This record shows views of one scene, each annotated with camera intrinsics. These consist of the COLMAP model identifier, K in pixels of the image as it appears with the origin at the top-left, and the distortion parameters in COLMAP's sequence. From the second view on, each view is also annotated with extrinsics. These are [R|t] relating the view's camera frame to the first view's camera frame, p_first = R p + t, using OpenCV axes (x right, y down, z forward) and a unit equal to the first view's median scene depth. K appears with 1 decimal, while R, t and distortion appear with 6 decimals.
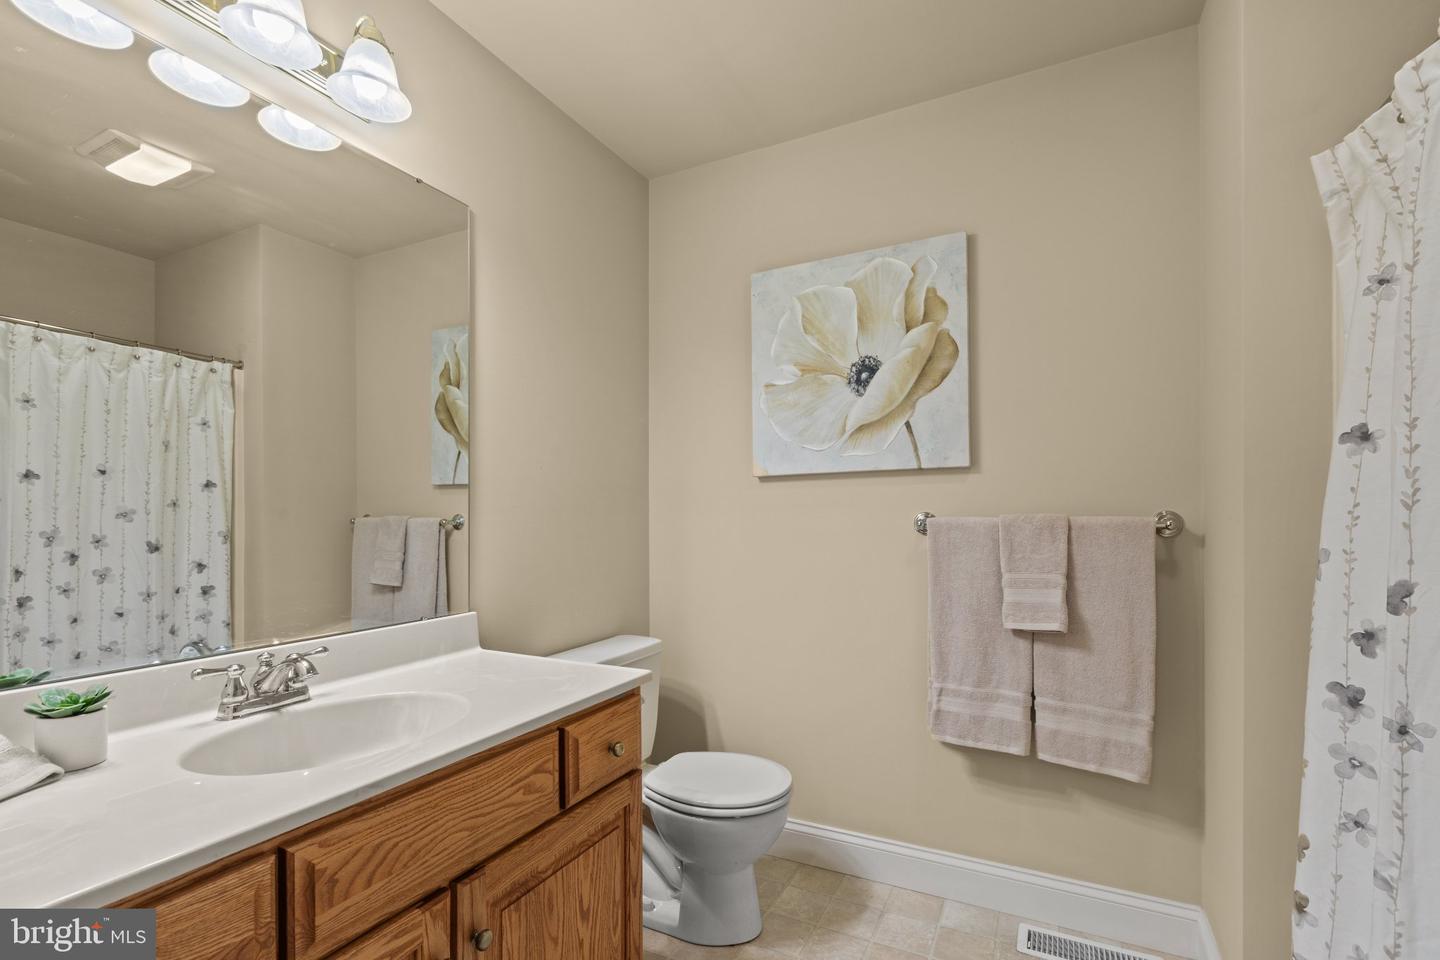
lens RADIAL K [[654.4, 0, 721.5], [0, 654.4, 513.0], [0, 0, 1]] dist [0.001687, -0.001118]
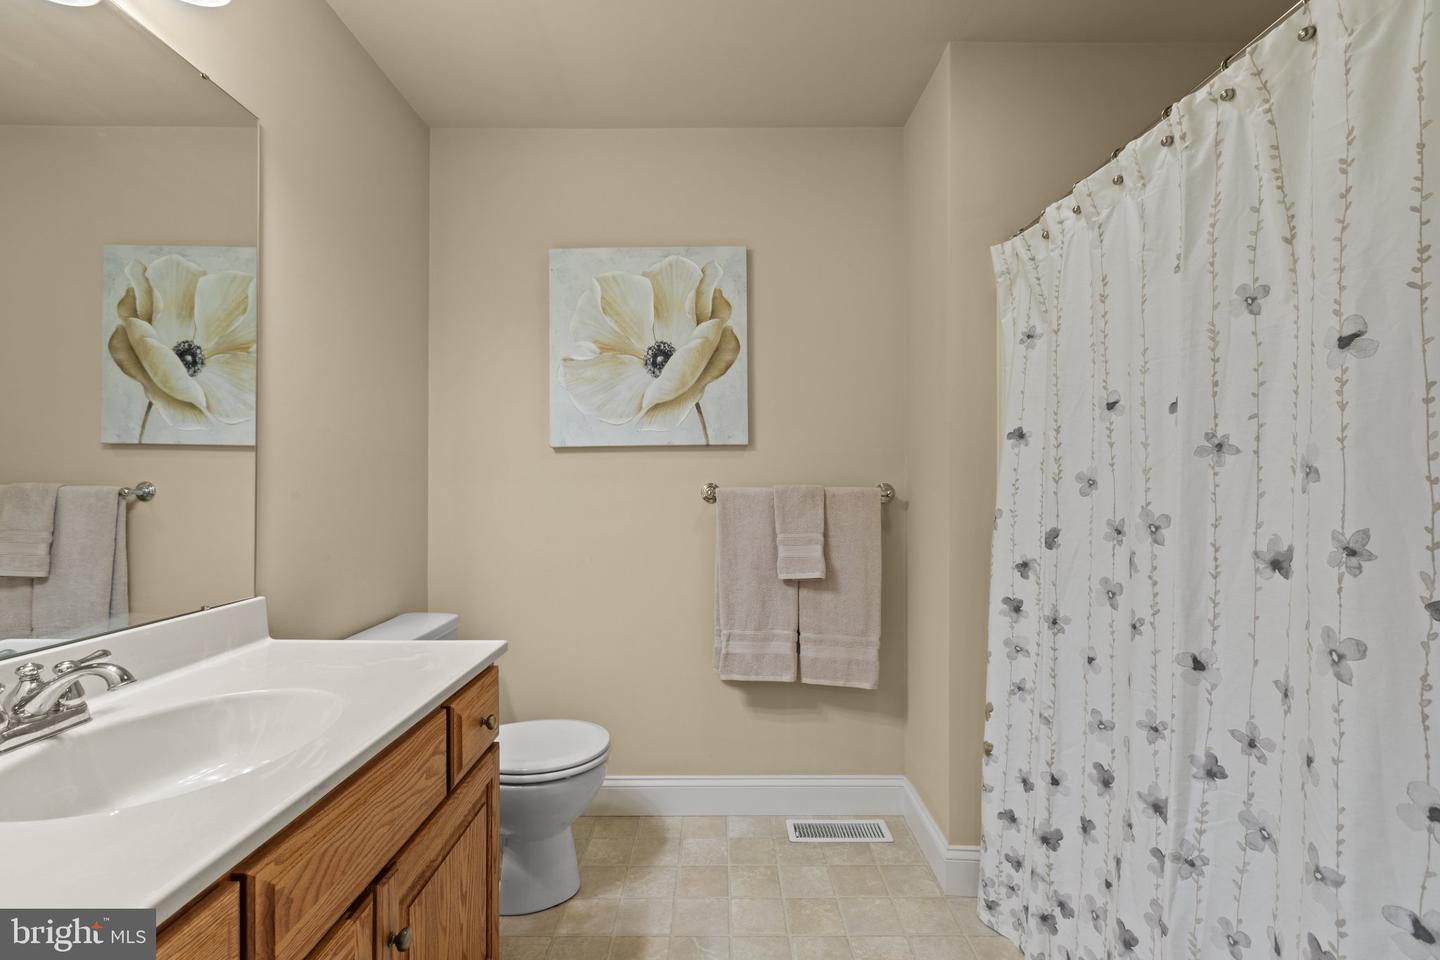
lens RADIAL K [[641.5, 0, 718.0], [0, 641.5, 479.3], [0, 0, 1]] dist [0.000098, -0.000754]
pose [[0.889774, 0.009970, 0.456293, -0.224081], [-0.006436, 0.999936, -0.009298, 0.002794], [-0.456357, 0.005337, 0.889781, -0.009531]]
